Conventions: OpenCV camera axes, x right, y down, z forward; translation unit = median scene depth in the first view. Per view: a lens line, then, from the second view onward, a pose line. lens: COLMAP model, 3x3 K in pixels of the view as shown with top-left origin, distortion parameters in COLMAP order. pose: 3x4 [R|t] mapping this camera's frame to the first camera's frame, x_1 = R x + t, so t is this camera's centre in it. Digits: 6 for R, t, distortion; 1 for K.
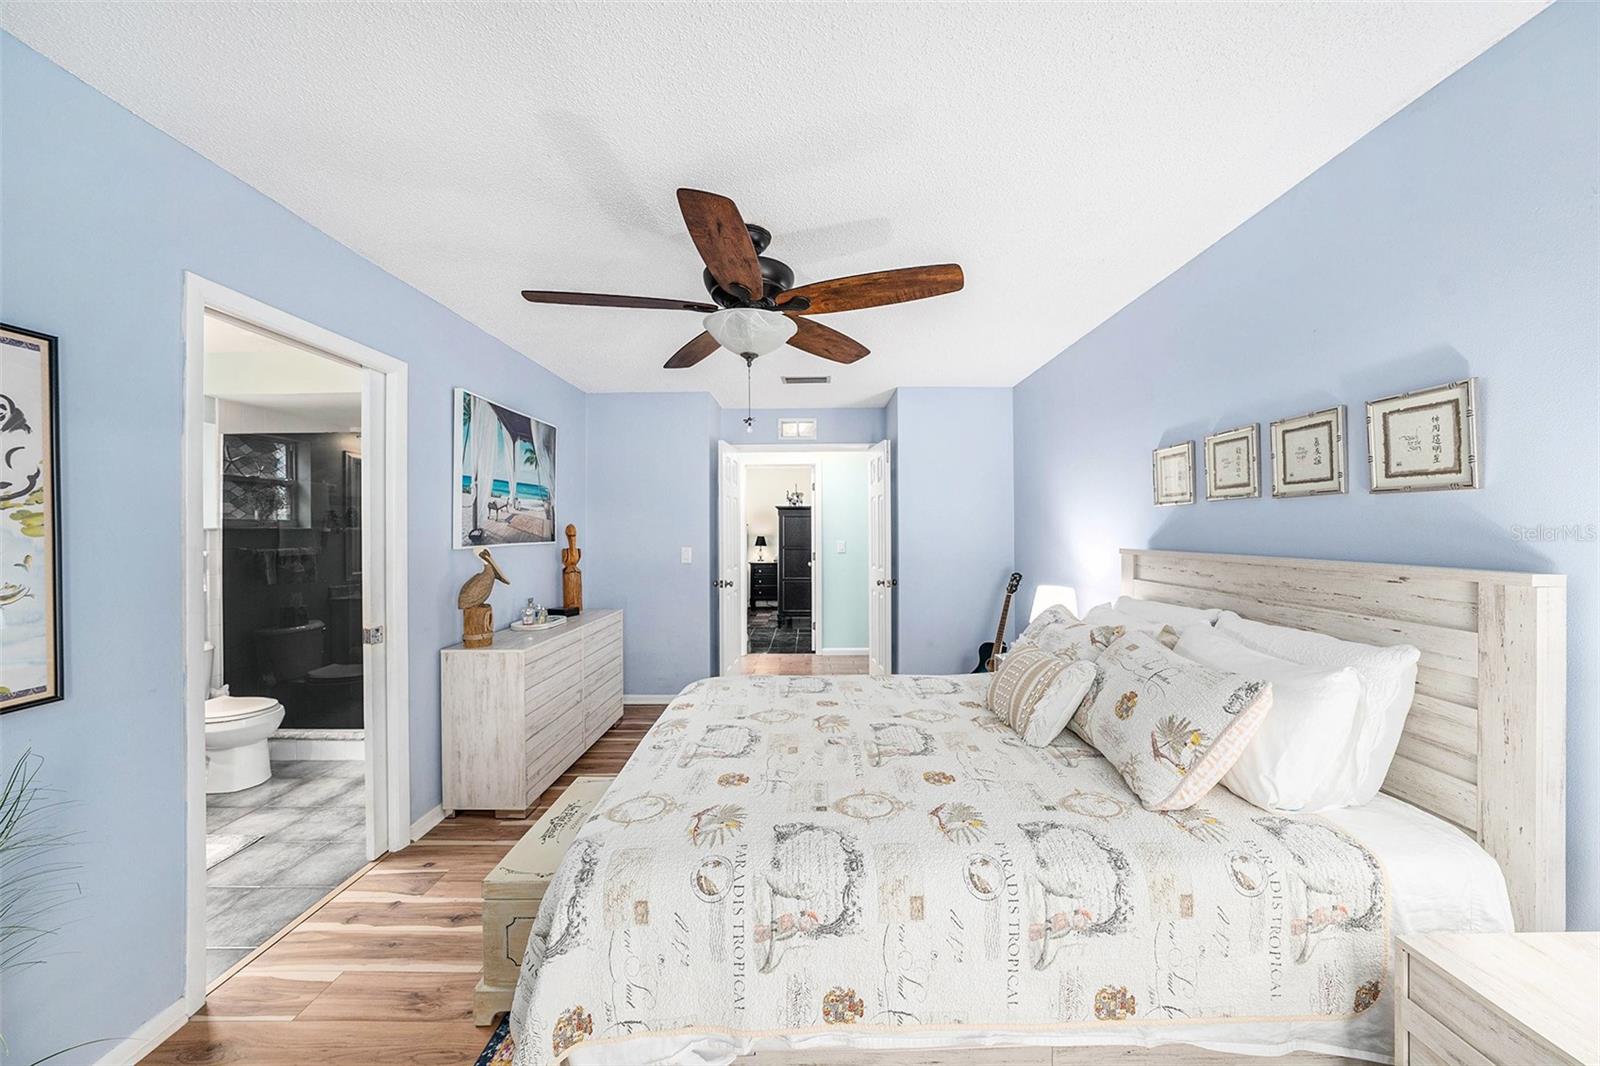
lens RADIAL K [[552.4, 0, 805.8], [0, 552.4, 528.0], [0, 0, 1]] dist [-0.018675, 0.001451]
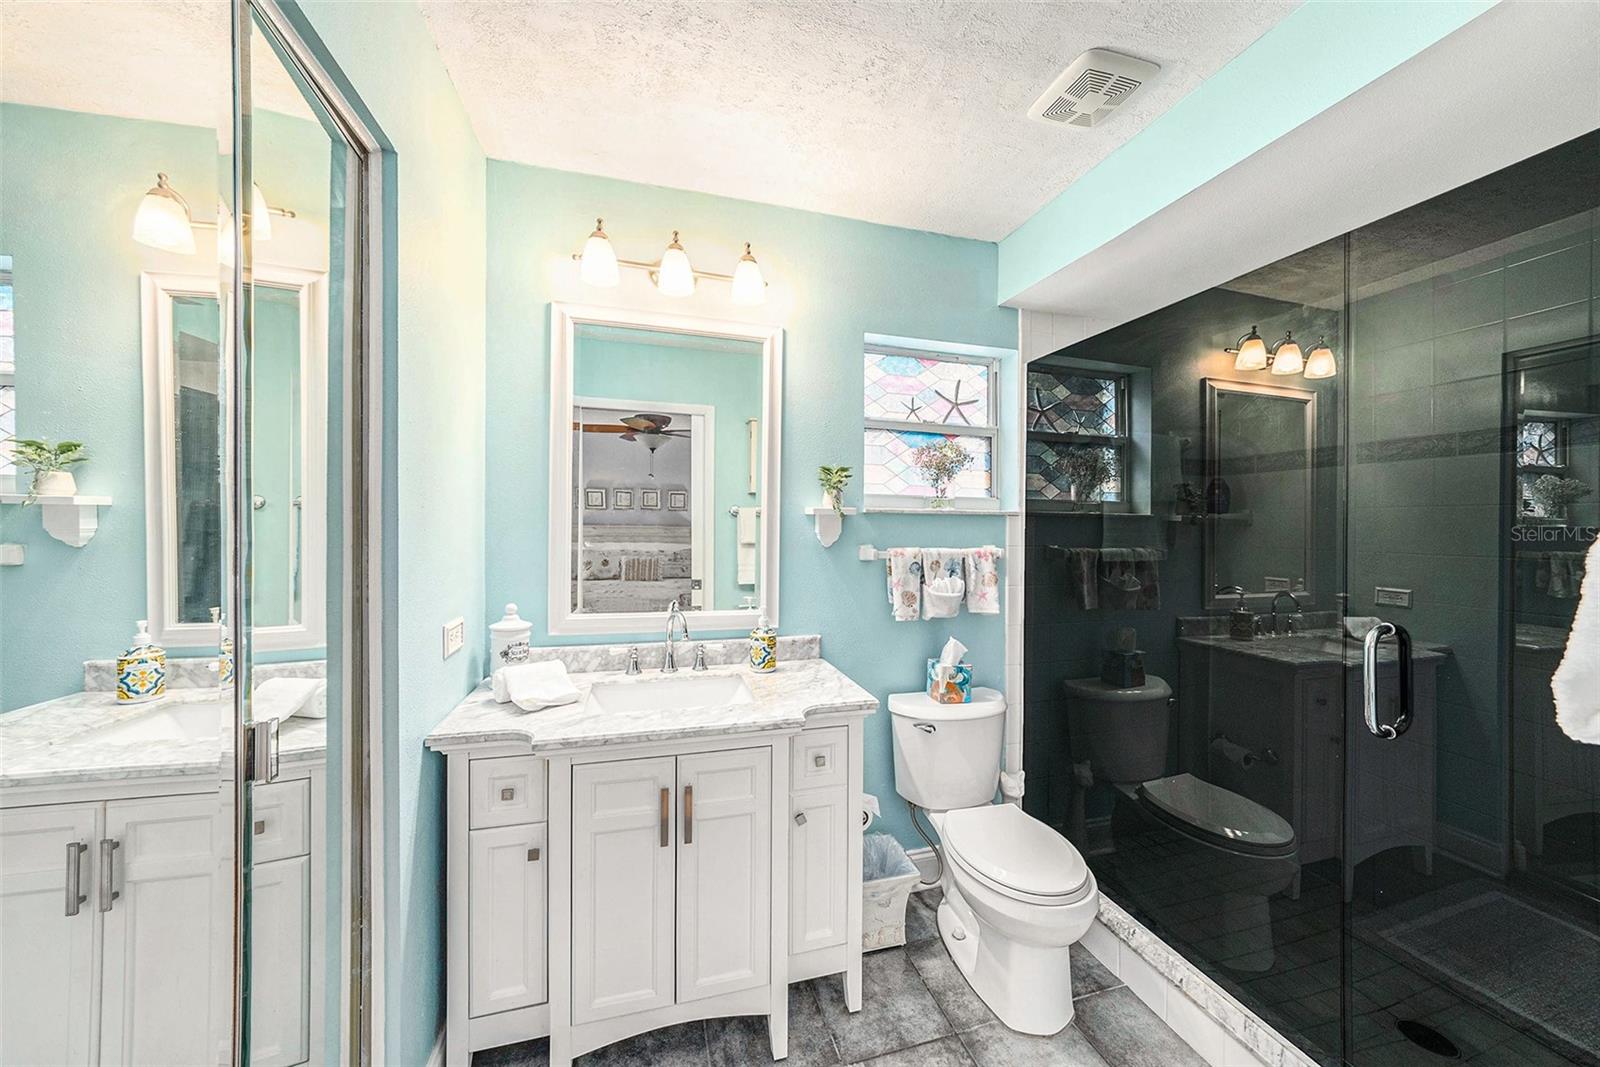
lens RADIAL K [[552.4, 0, 803.5], [0, 552.4, 532.5], [0, 0, 1]] dist [-0.018675, 0.001451]
pose [[0.270242, 0.008099, -0.962758, -0.472778], [-0.006606, 0.999957, 0.006557, 0.018300], [0.962770, 0.004587, 0.270284, 0.514740]]
